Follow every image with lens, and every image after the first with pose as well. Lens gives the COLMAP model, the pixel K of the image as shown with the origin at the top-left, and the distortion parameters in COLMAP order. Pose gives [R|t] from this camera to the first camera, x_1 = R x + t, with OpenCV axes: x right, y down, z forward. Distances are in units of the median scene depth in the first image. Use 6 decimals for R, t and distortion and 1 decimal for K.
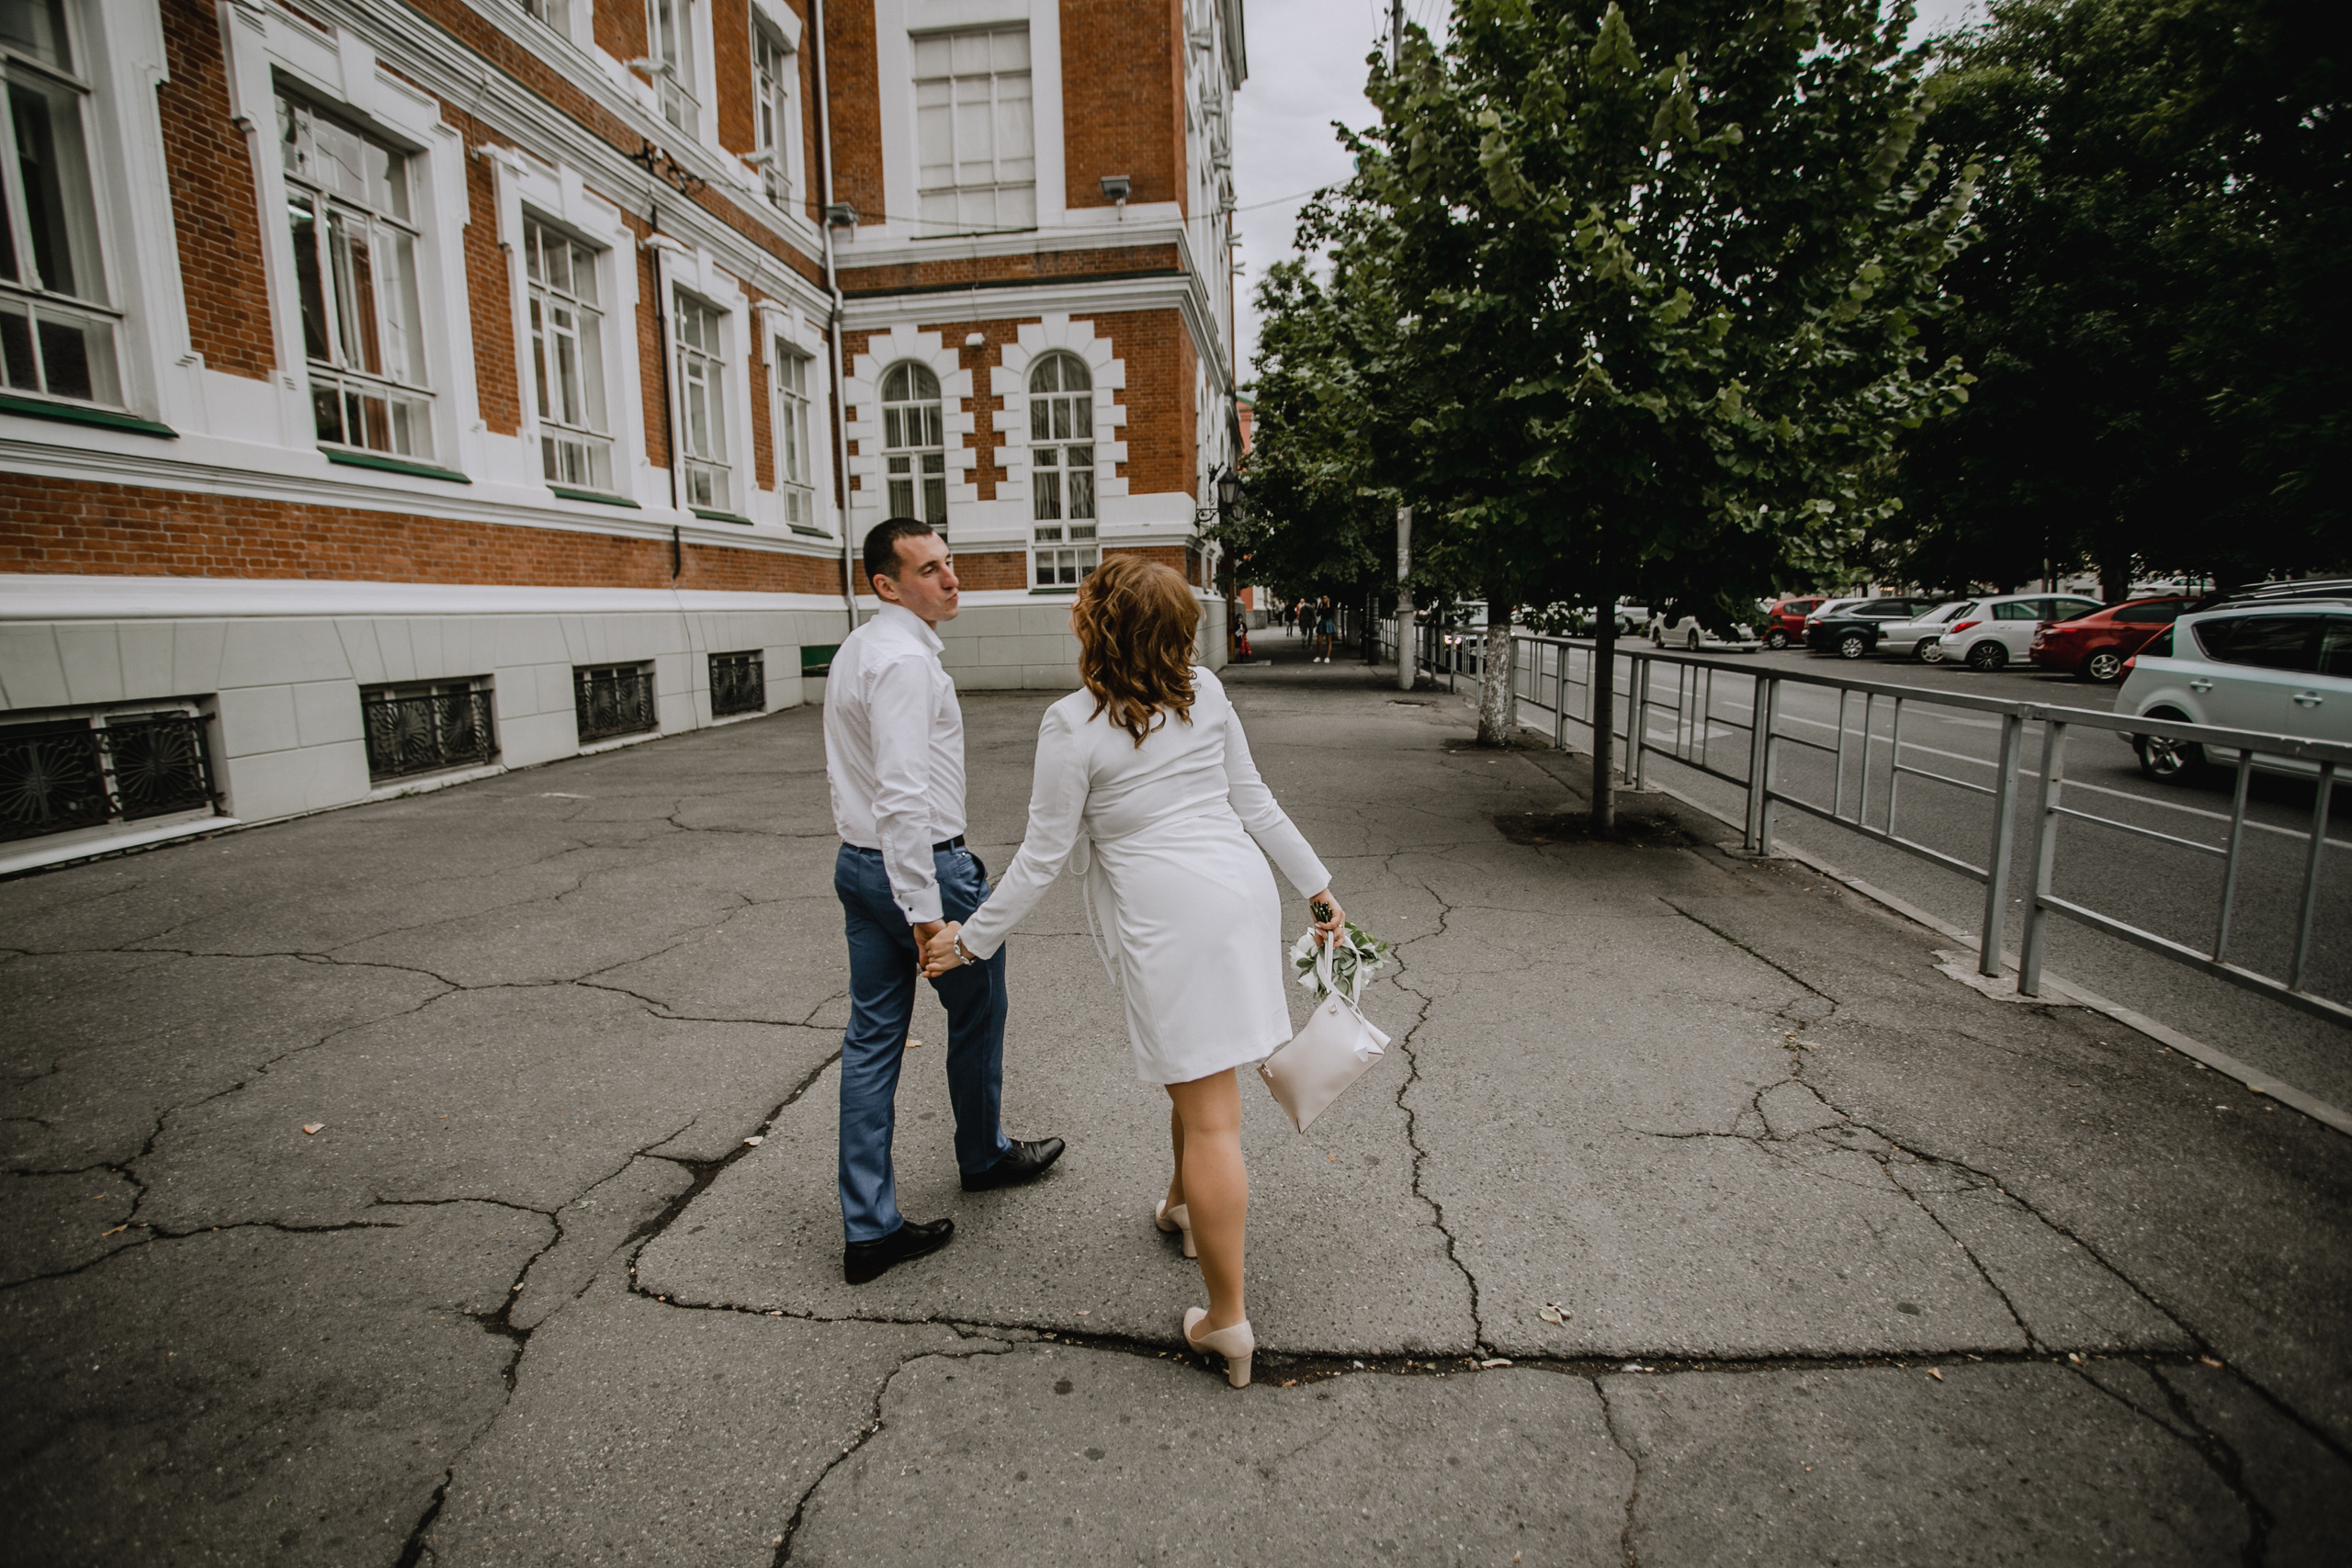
lens RADIAL K [[1144.2, 0, 1161.8], [0, 1144.2, 784.8], [0, 0, 1]] dist [-0.079419, 0.038526]
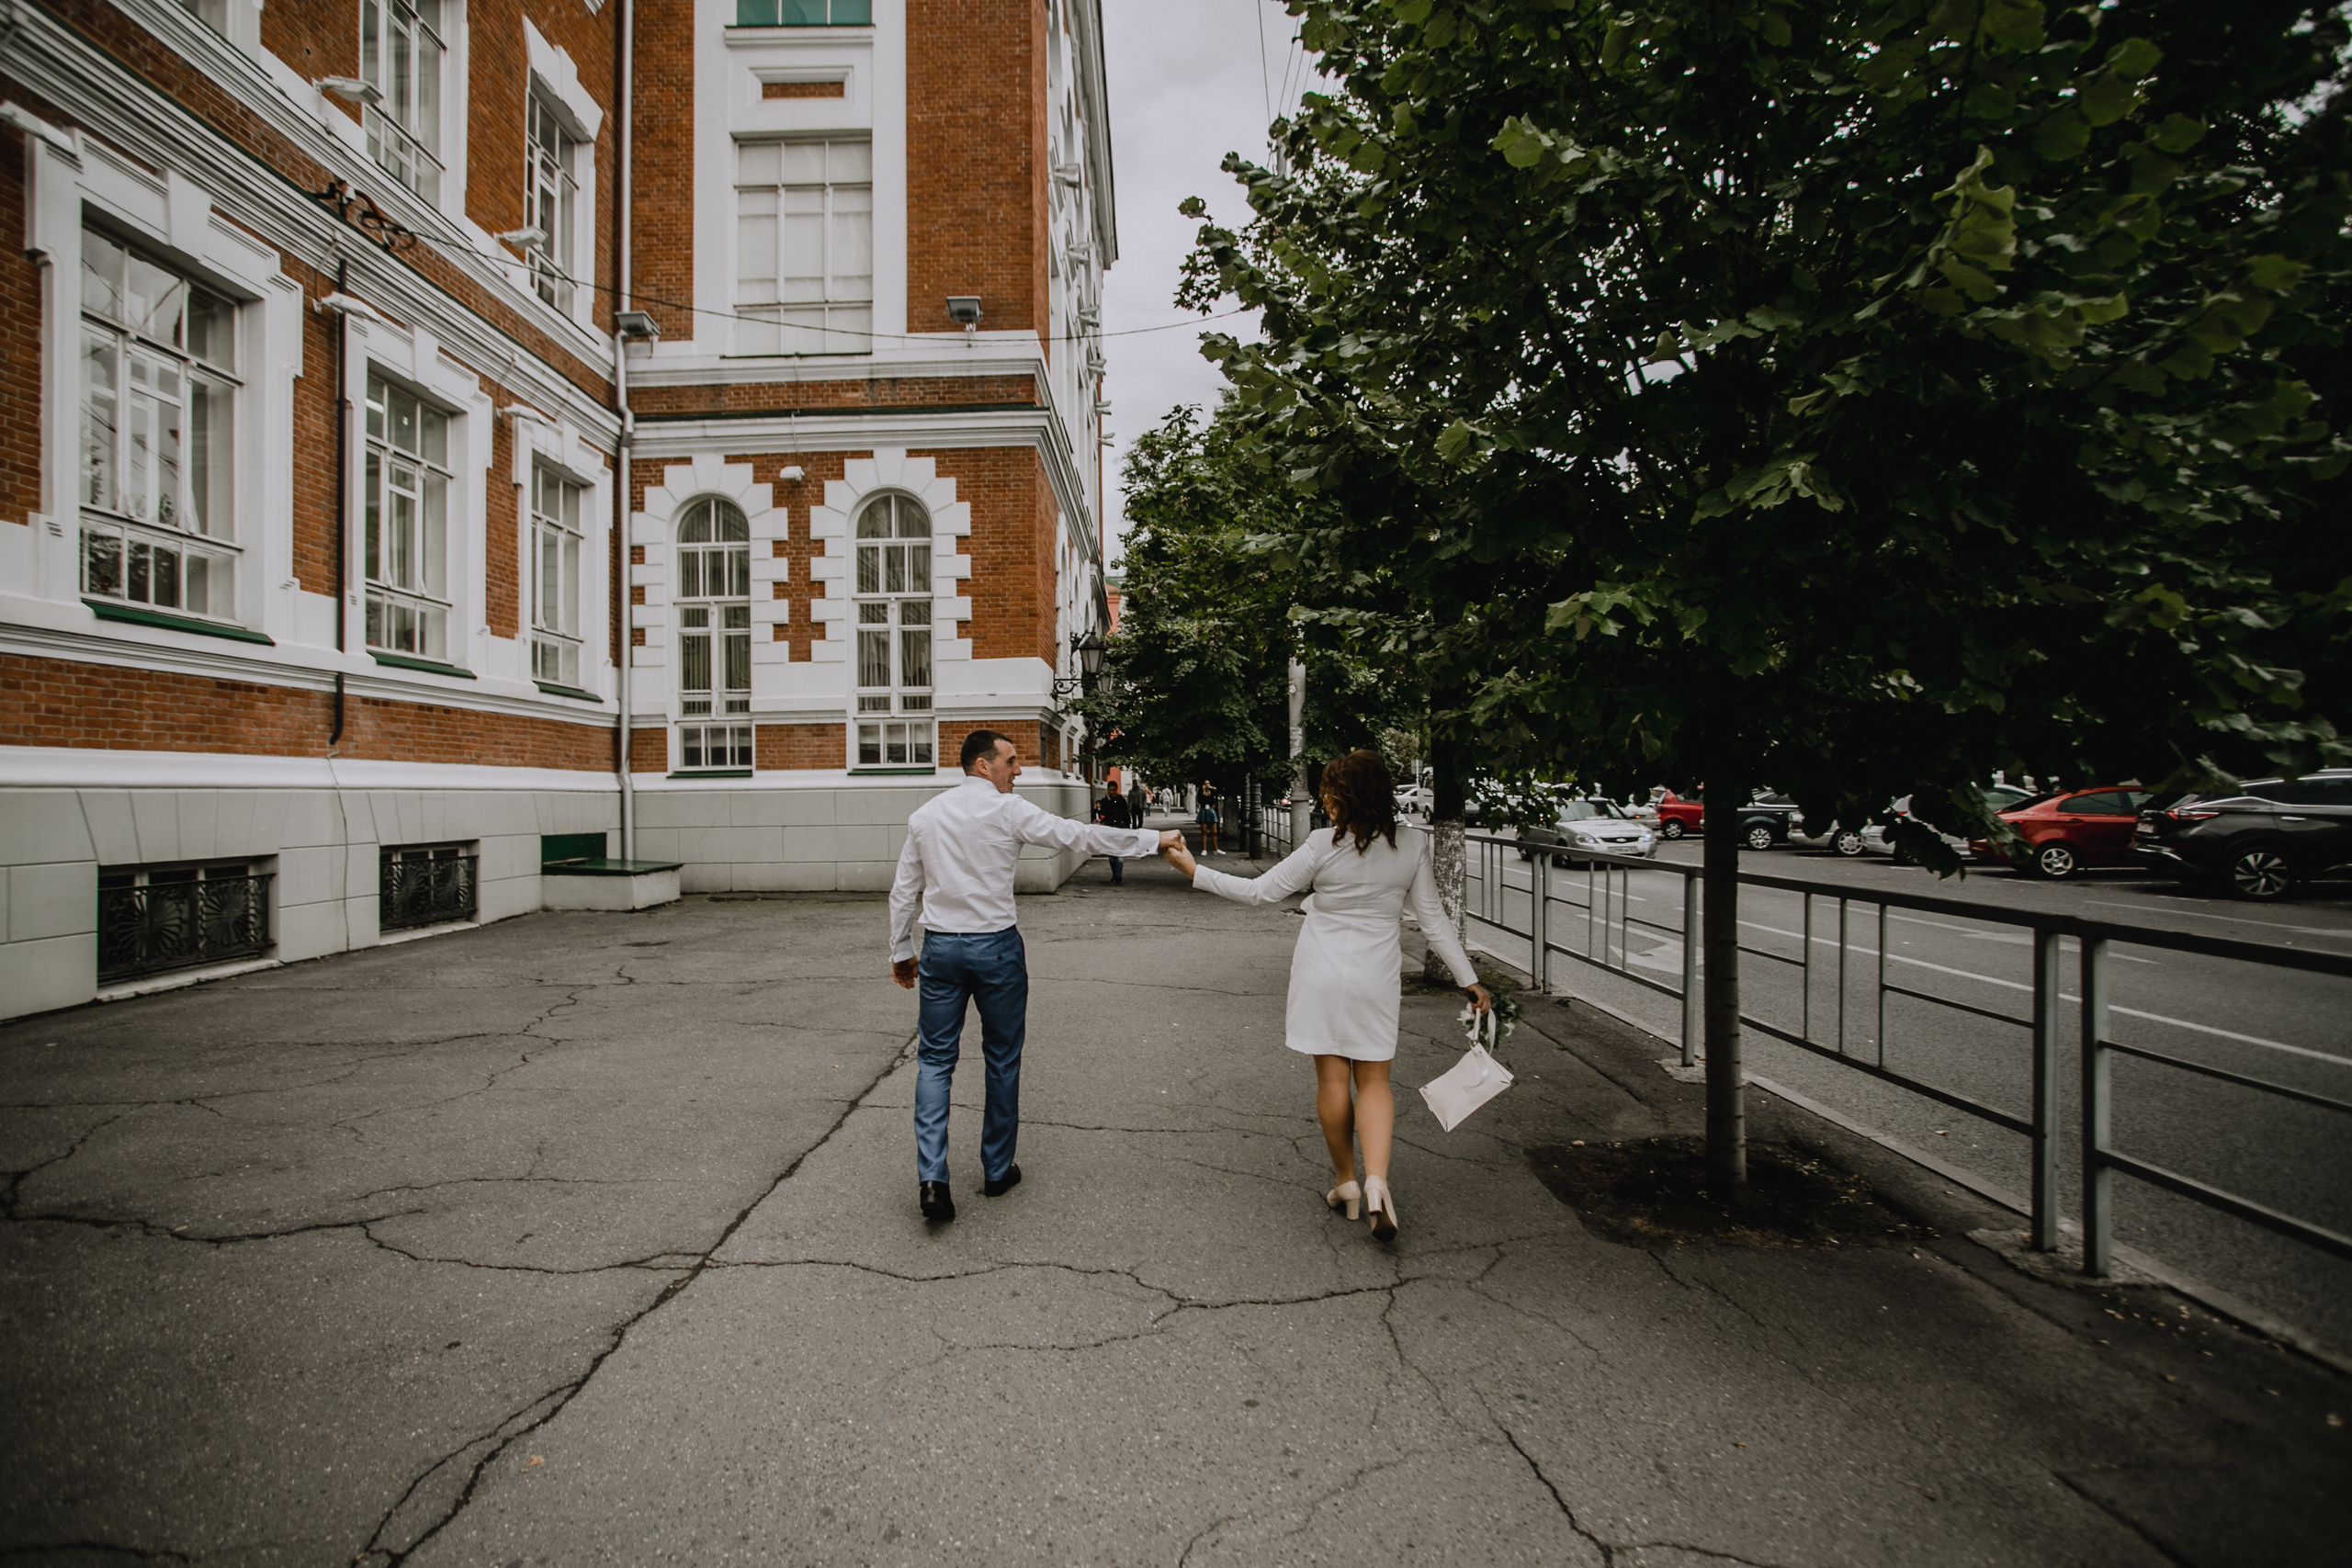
lens RADIAL K [[1144.2, 0, 1161.8], [0, 1144.2, 784.8], [0, 0, 1]] dist [-0.079419, 0.038526]
pose [[0.993526, 0.012330, 0.112931, 0.015872], [0.005958, 0.987069, -0.160186, -0.028877], [-0.113446, 0.159822, 0.980605, 0.179858]]
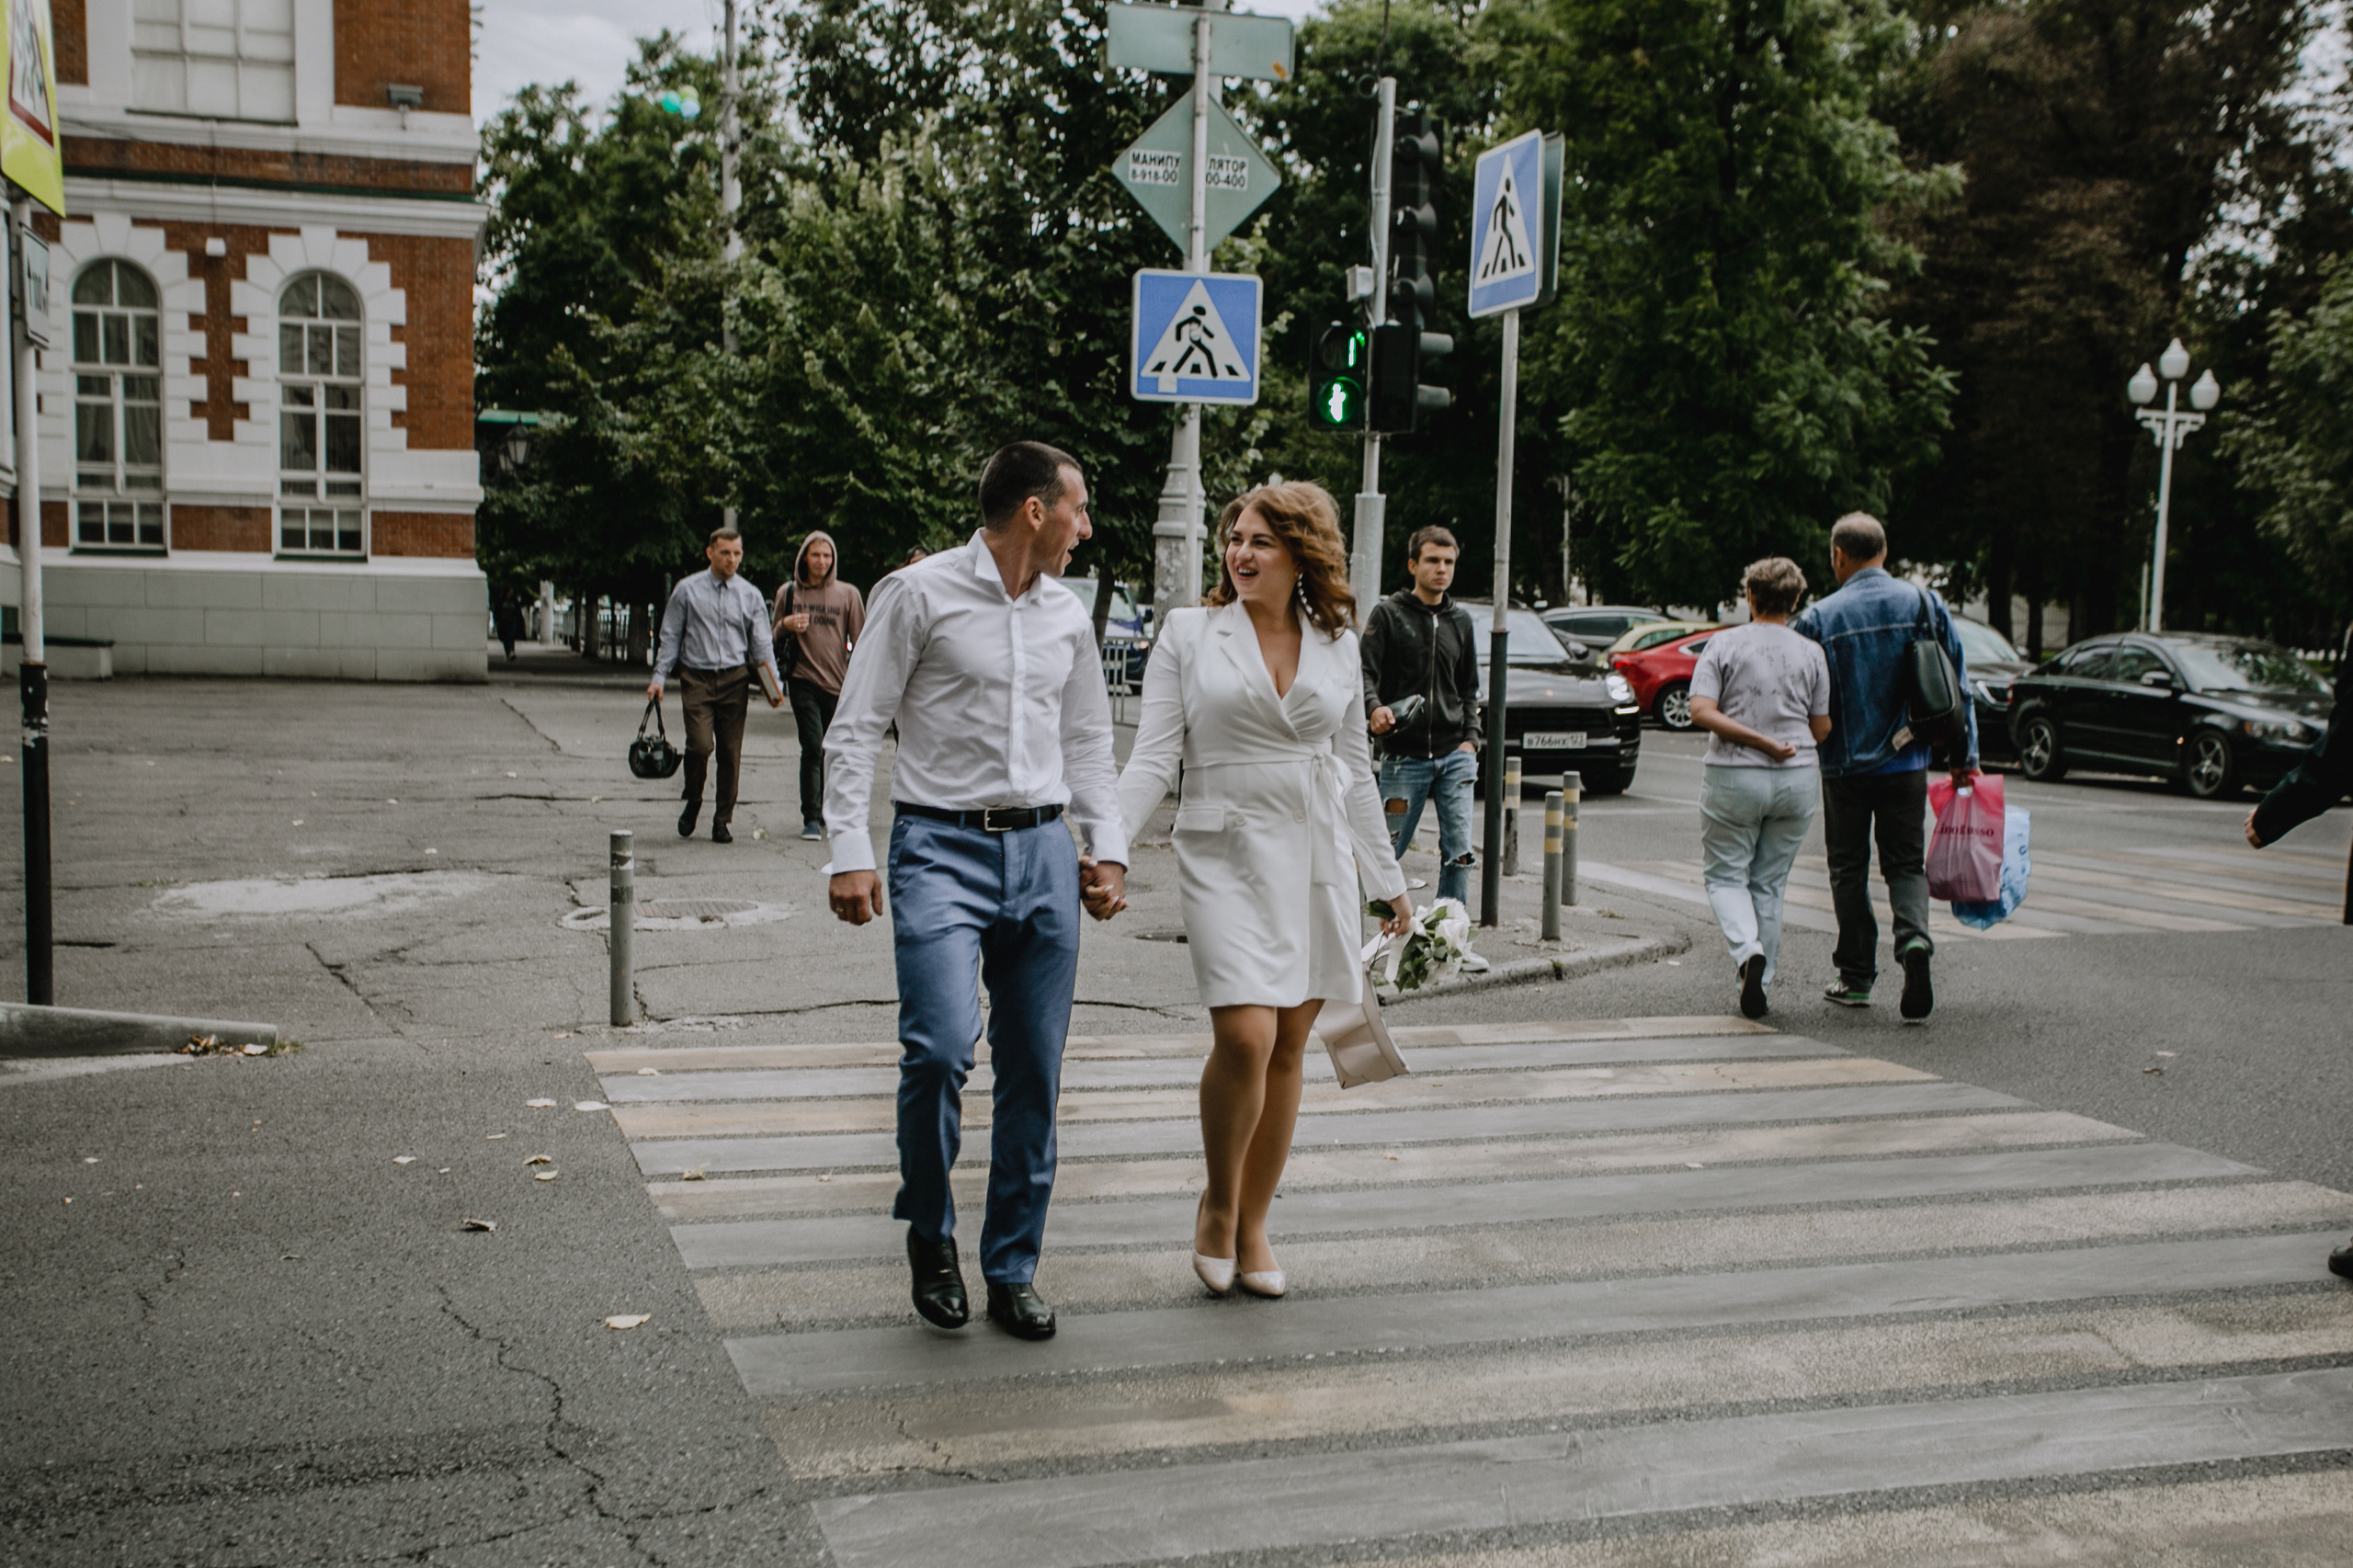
lens RADIAL K [[2546.2, 0, 1160.1], [0, 2546.2, 783.5], [0, 0, 1]] dist [0.017364, 0.116186]
pose [[0.921960, 0.018259, 0.386855, -0.243610], [0.015218, 0.996409, -0.083296, 0.159791], [-0.386987, 0.082683, 0.918371, -0.941924]]
